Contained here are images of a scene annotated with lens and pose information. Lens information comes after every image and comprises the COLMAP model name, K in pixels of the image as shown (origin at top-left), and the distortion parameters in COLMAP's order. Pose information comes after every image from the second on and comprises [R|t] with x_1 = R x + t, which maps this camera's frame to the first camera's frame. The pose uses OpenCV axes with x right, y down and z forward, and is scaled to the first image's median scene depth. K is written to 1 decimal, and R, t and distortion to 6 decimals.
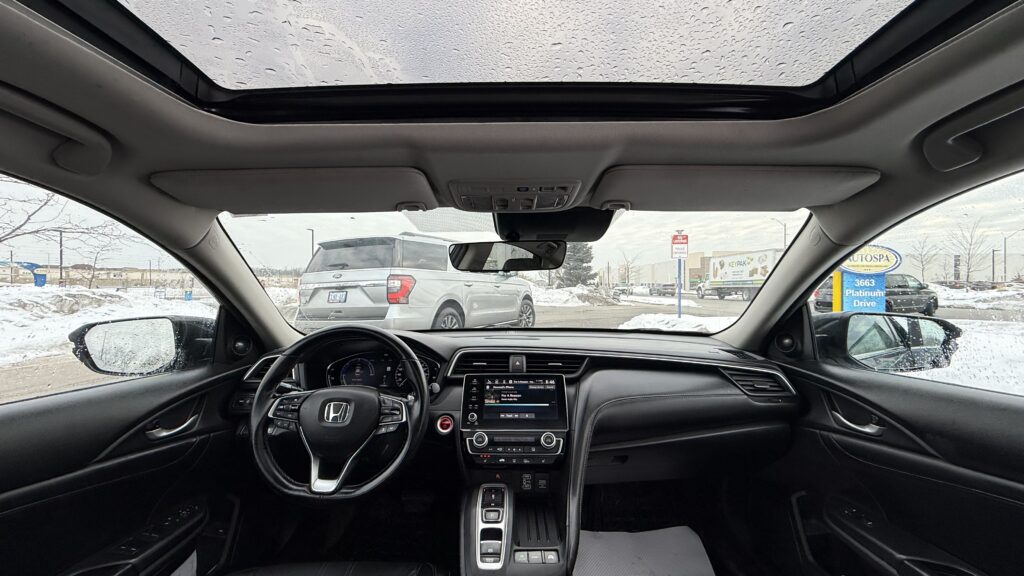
lens RADIAL K [[403.8, 0, 506.5], [0, 403.8, 286.7], [0, 0, 1]] dist [-0.006494, 0.001154]
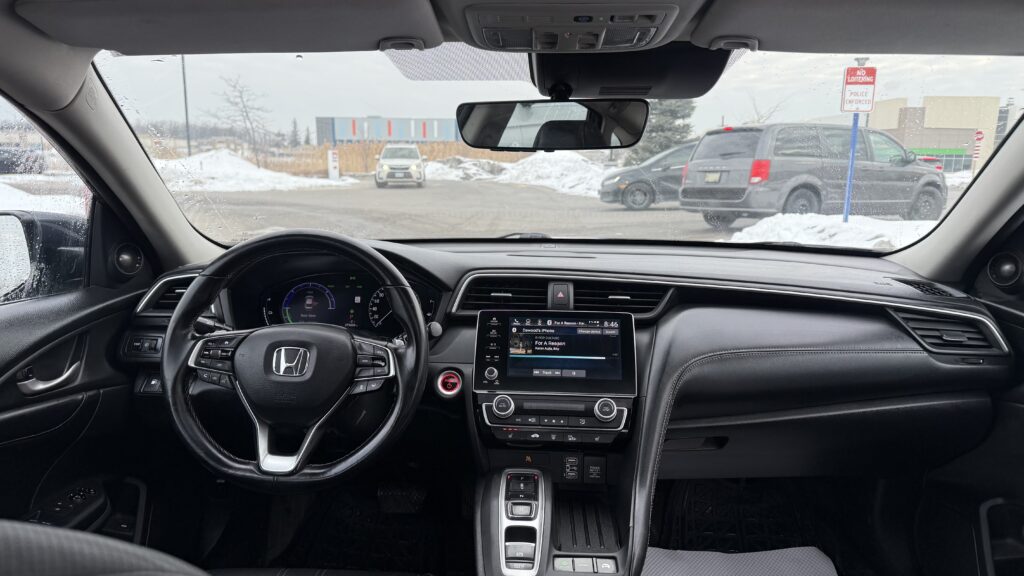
lens RADIAL K [[711.3, 0, 506.4], [0, 711.3, 296.0], [0, 0, 1]] dist [0.050989, -0.047404]
pose [[0.999230, 0.018729, -0.034462, -0.021608], [-0.012004, 0.982497, 0.185892, -0.017222], [0.037340, -0.185335, 0.981966, -0.114583]]
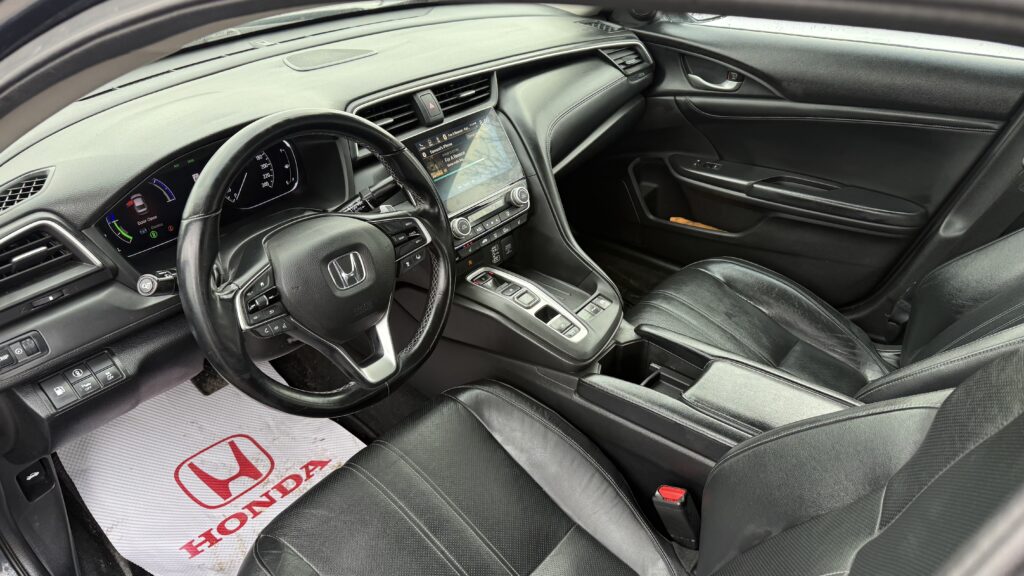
lens RADIAL K [[711.3, 0, 503.1], [0, 711.3, 296.6], [0, 0, 1]] dist [0.050989, -0.047404]
pose [[0.628772, -0.427461, 0.649555, -0.858362], [-0.003373, 0.833838, 0.551999, -0.208693], [-0.777582, -0.349273, 0.522852, 0.228041]]
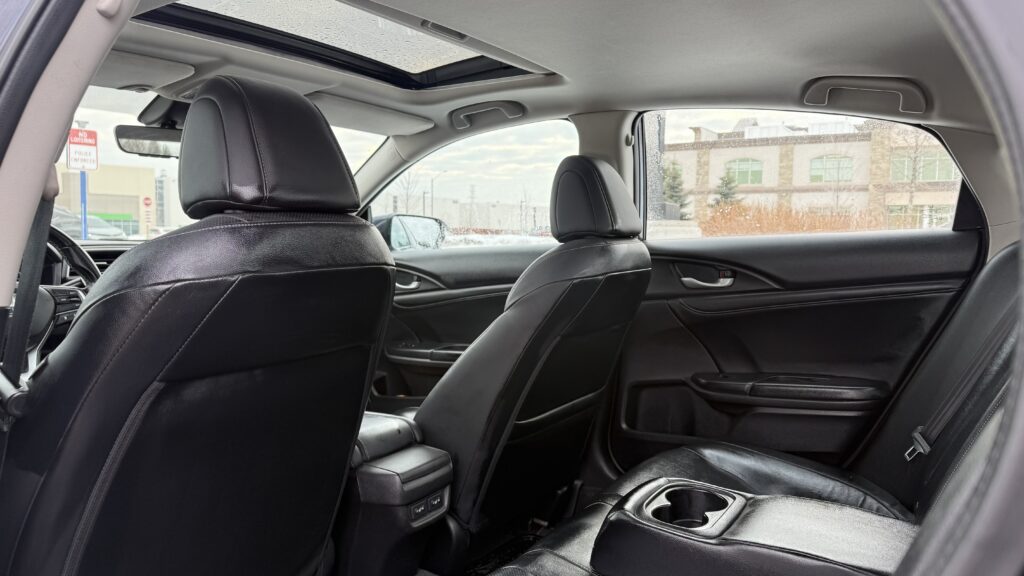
lens RADIAL K [[711.3, 0, 506.5], [0, 711.3, 284.9], [0, 0, 1]] dist [0.050989, -0.047404]
pose [[0.542841, -0.055245, 0.838017, -1.027505], [-0.007940, 0.997452, 0.070899, 0.137800], [-0.839798, -0.045140, 0.541019, -0.671037]]
